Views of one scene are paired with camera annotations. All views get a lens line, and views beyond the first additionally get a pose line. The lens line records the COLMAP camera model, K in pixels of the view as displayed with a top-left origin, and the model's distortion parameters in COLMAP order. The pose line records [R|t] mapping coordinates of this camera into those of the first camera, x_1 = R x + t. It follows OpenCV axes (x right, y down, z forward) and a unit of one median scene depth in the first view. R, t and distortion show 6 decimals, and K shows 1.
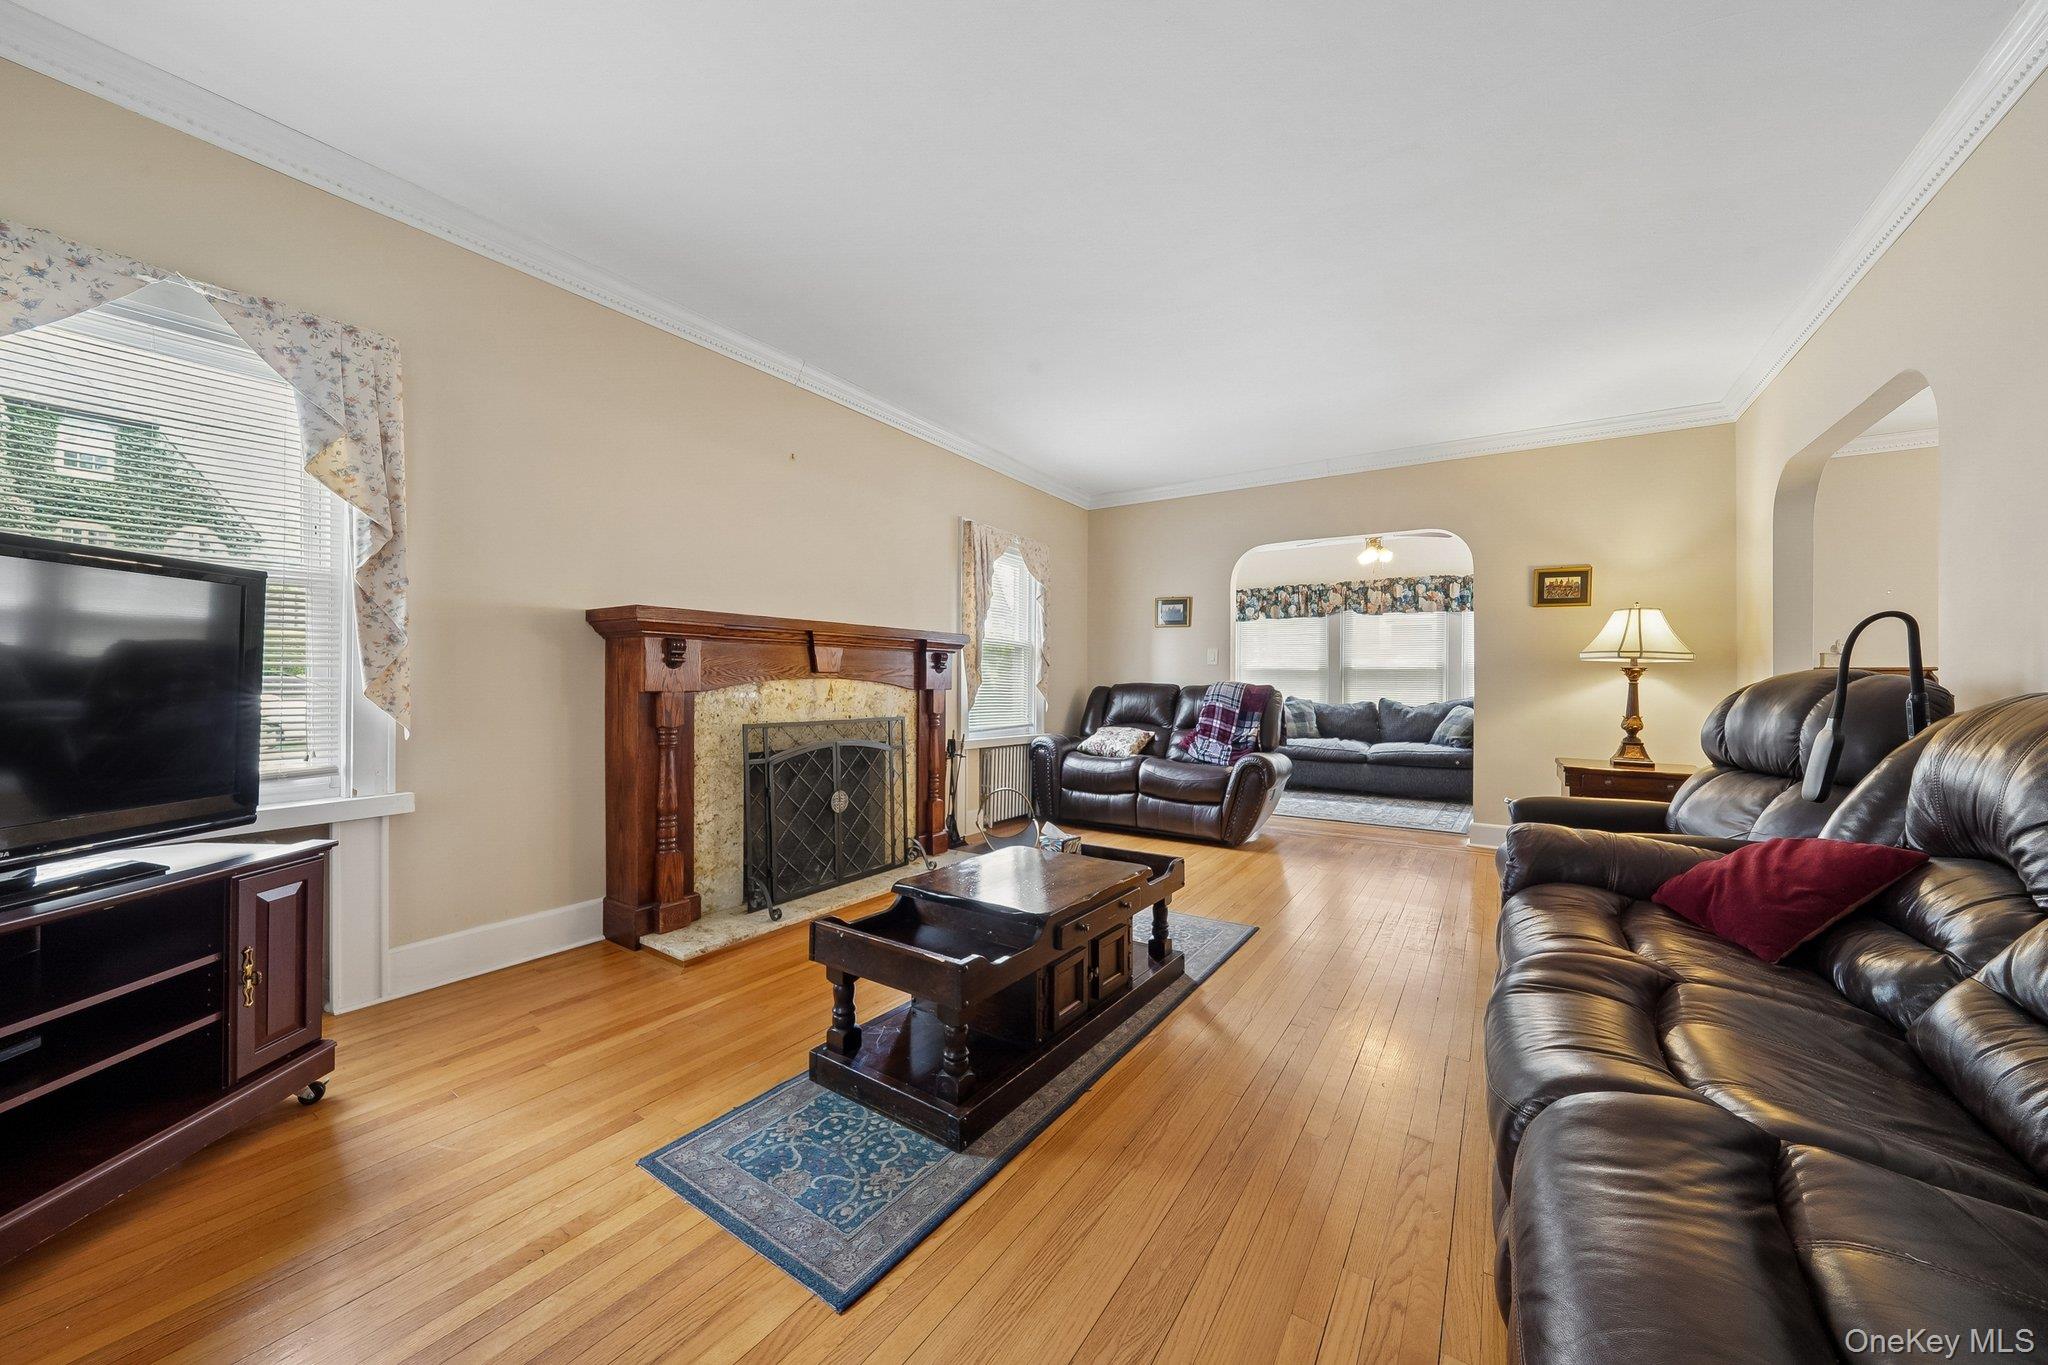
lens RADIAL K [[712.9, 0, 1027.1], [0, 712.9, 680.6], [0, 0, 1]] dist [-0.007243, -0.000055]
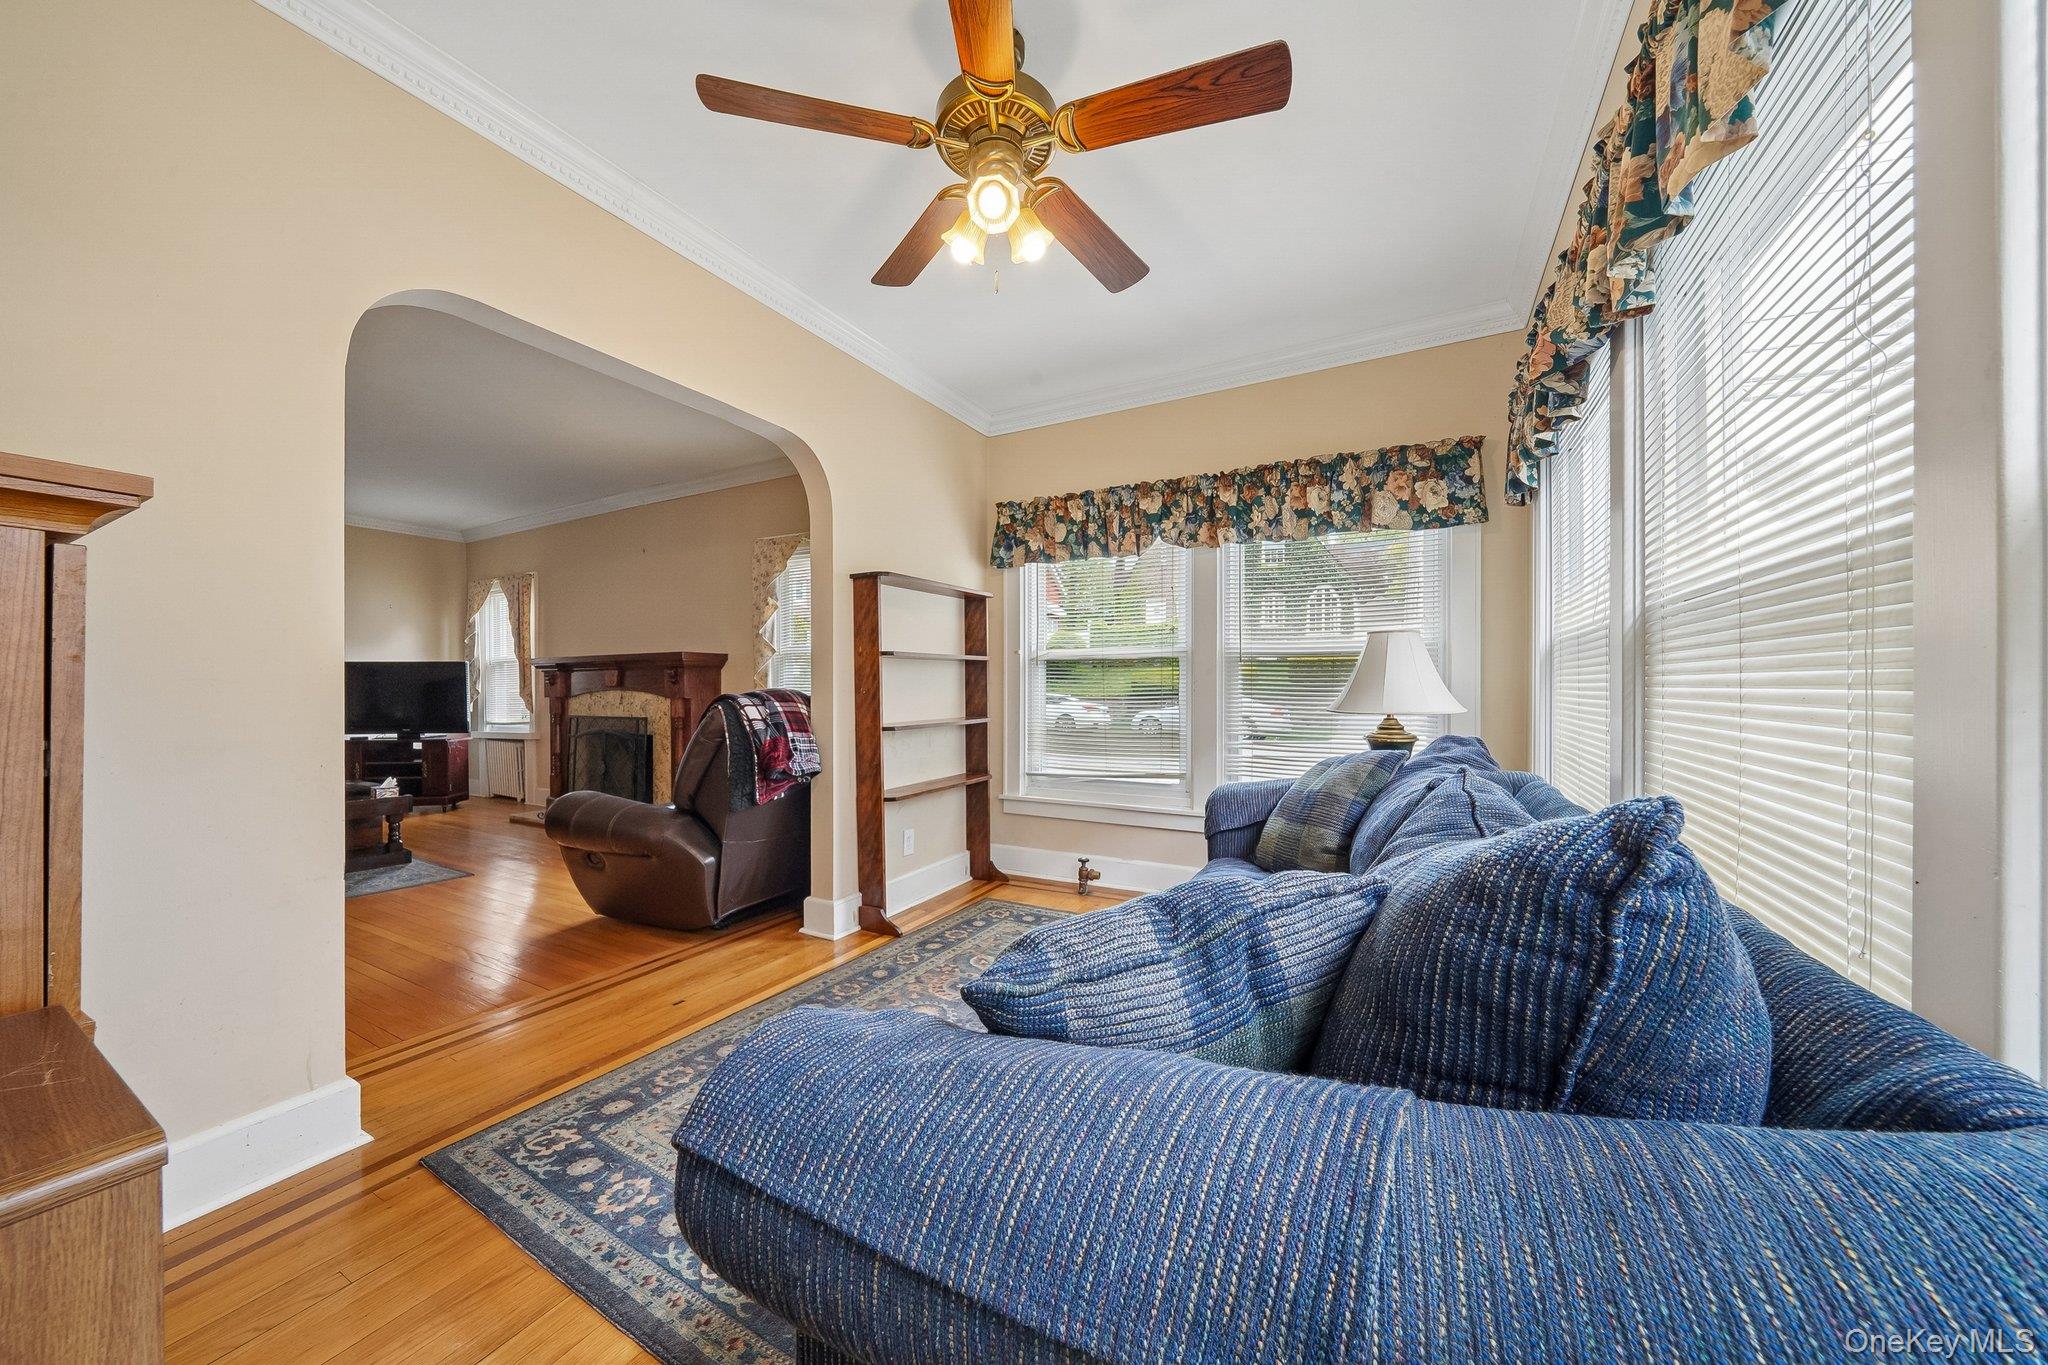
lens RADIAL K [[712.9, 0, 1020.6], [0, 712.9, 686.5], [0, 0, 1]] dist [-0.007243, -0.000055]
pose [[0.081601, -0.005979, -0.996647, 0.957230], [0.007421, 0.999958, -0.005392, 0.002907], [0.996637, -0.006957, 0.081642, 1.240287]]
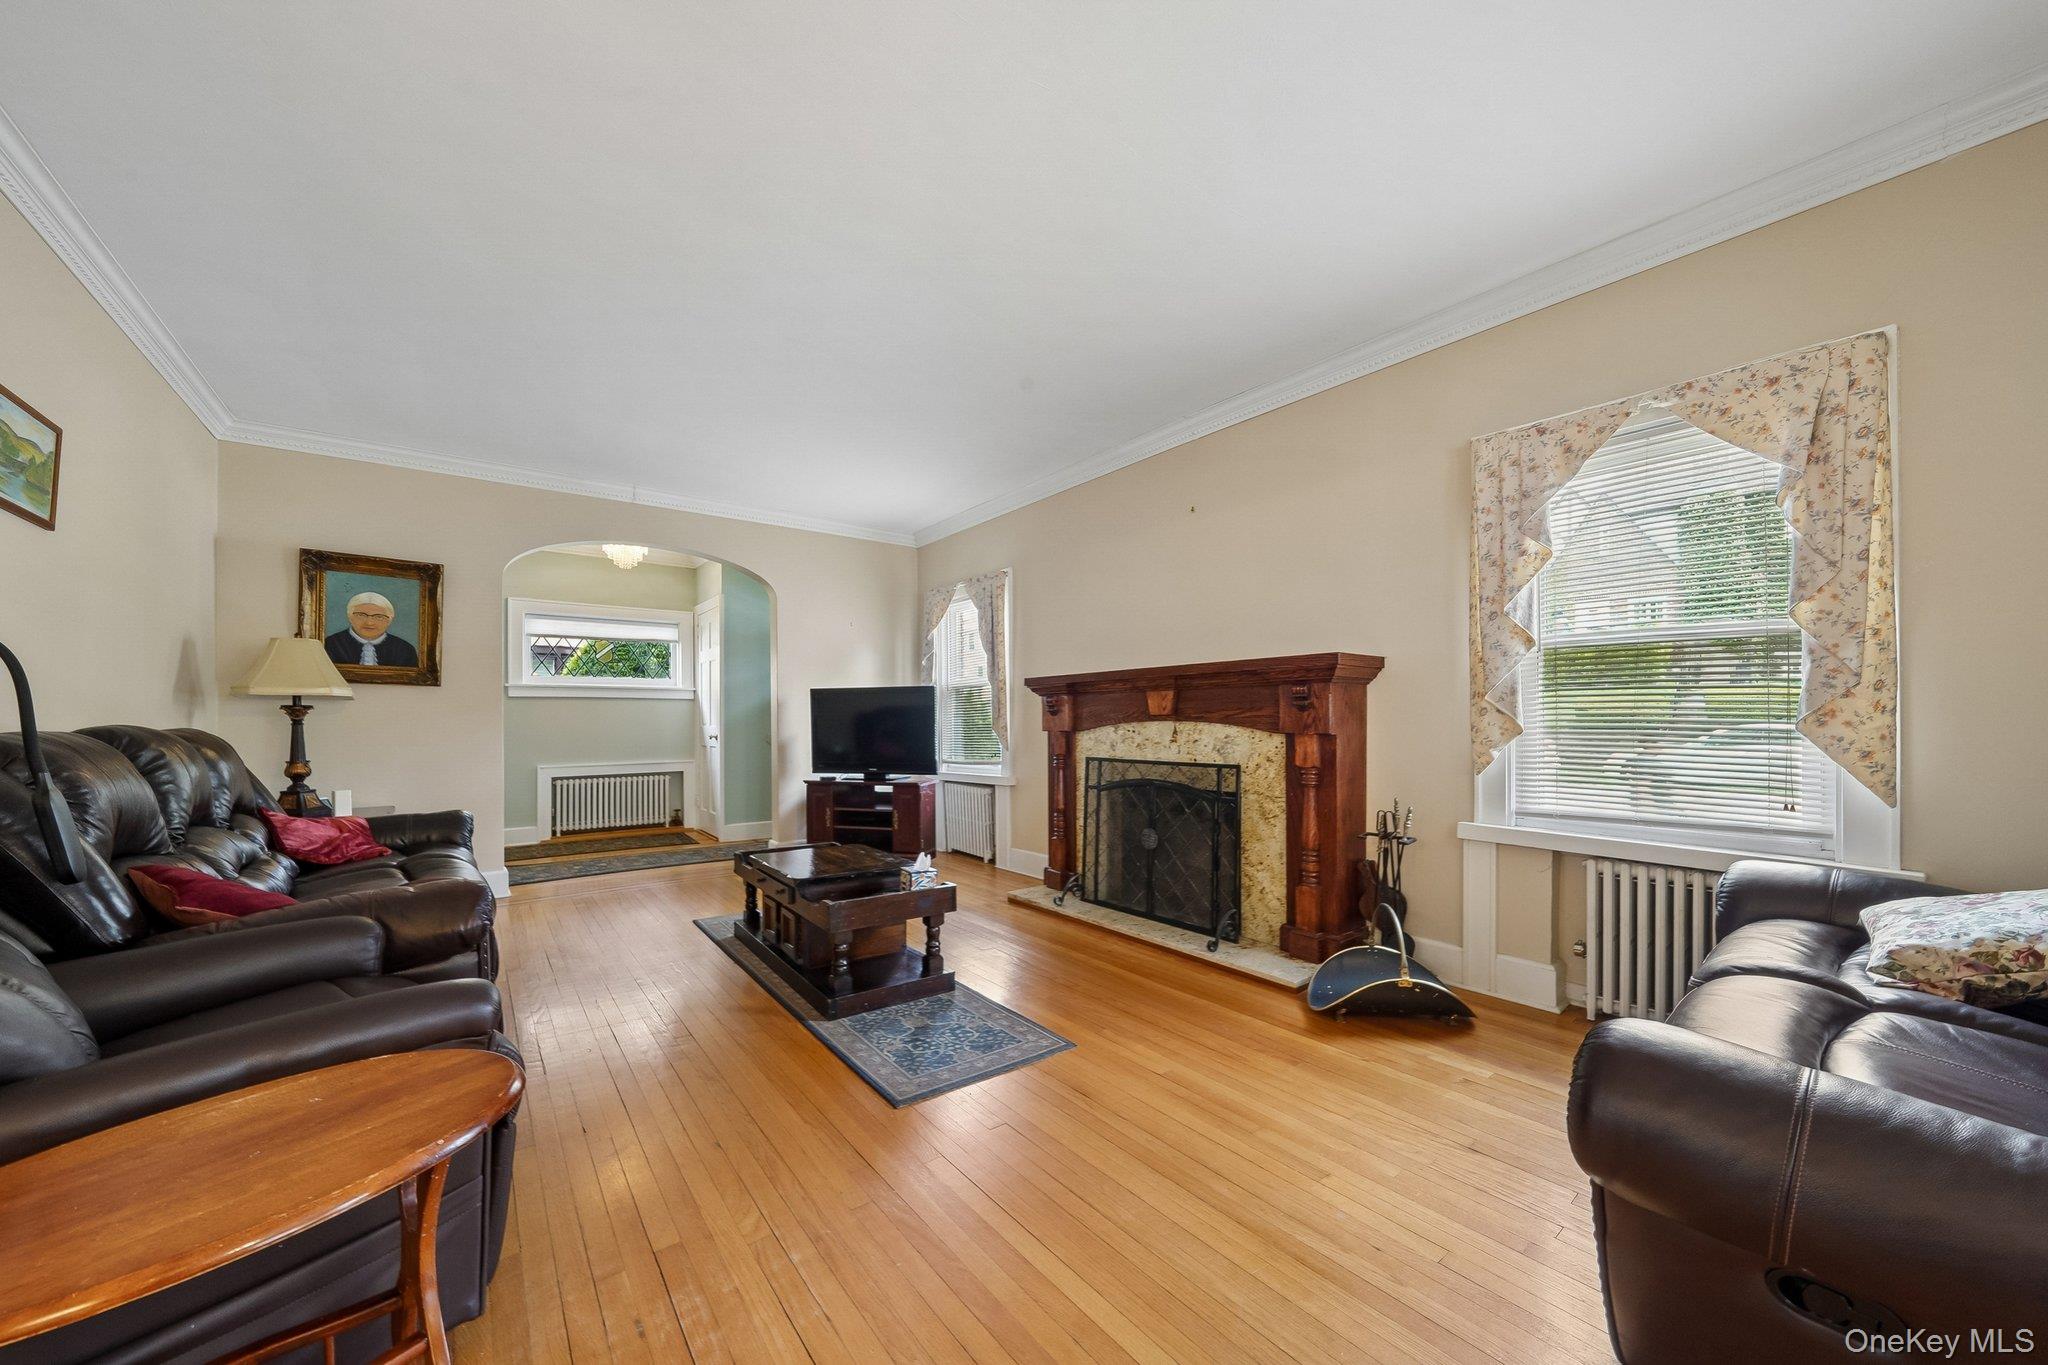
lens RADIAL K [[712.9, 0, 1021.5], [0, 712.9, 722.9], [0, 0, 1]] dist [-0.007243, -0.000055]
pose [[-0.306614, -0.004132, -0.951825, 0.542453], [0.002922, 0.999982, -0.005282, 0.003351], [0.951829, -0.004401, -0.306596, 0.785660]]
